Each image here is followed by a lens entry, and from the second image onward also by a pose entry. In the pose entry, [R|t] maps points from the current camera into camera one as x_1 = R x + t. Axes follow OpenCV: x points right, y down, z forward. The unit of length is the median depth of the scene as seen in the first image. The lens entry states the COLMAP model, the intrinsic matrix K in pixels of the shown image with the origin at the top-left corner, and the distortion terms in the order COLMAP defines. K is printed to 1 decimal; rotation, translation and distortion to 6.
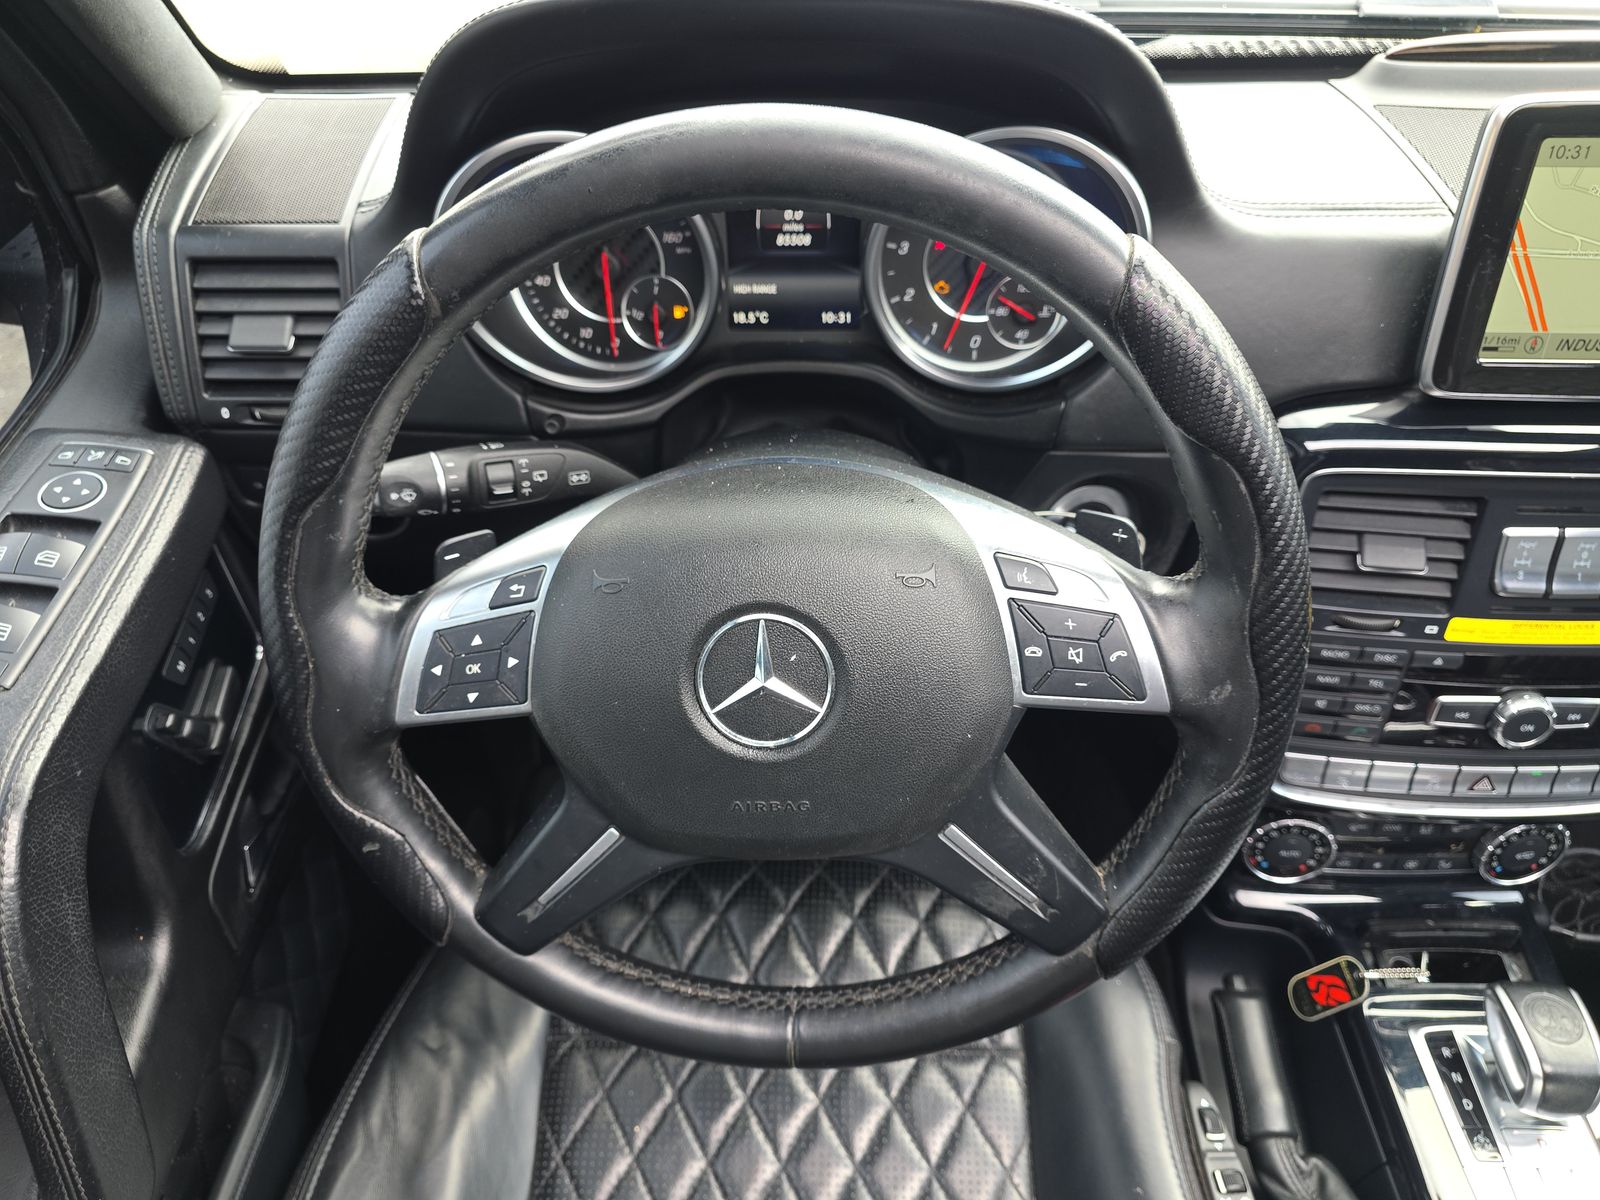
lens RADIAL K [[1076.1, 0, 805.3], [0, 1076.1, 599.7], [0, 0, 1]] dist [0.025749, -0.001787]
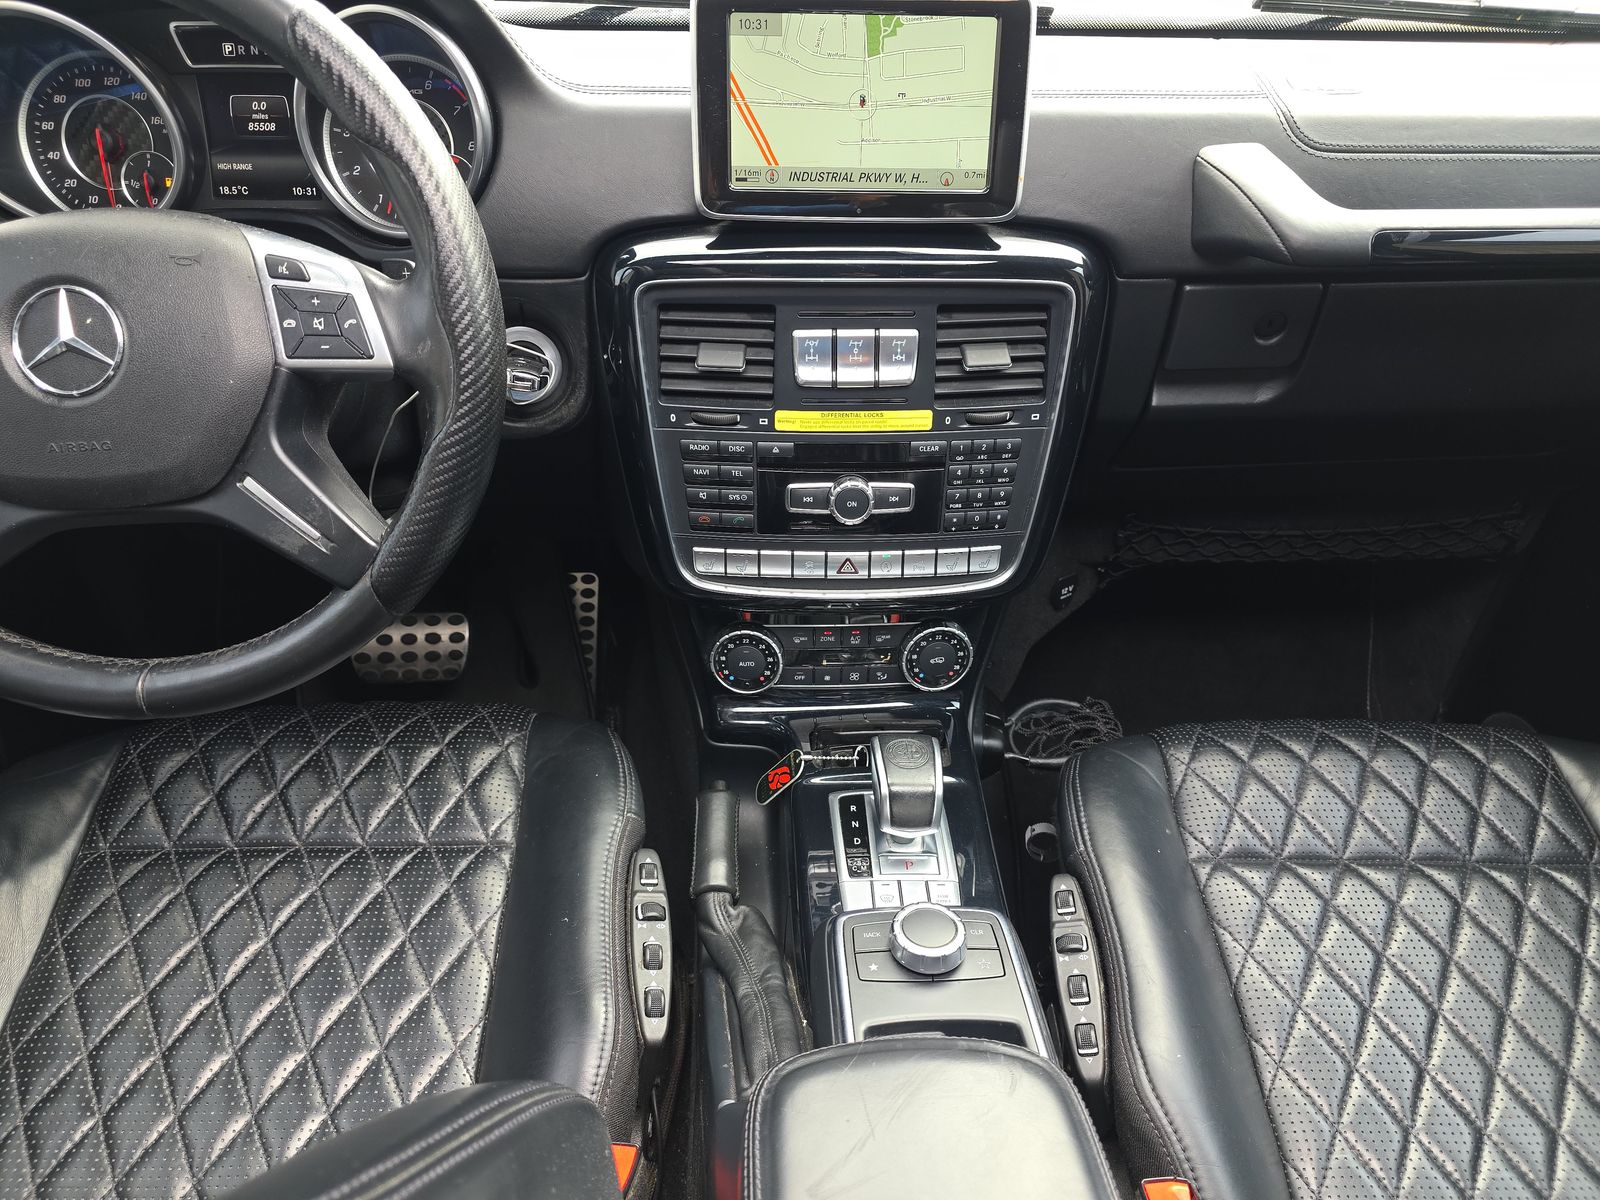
lens RADIAL K [[1061.0, 0, 798.9], [0, 1061.0, 610.4], [0, 0, 1]] dist [0.136857, -0.143559]
pose [[0.998425, -0.014036, 0.054324, 0.541491], [0.022383, 0.987467, -0.156232, 0.440959], [-0.051450, 0.157201, 0.986225, -0.205982]]
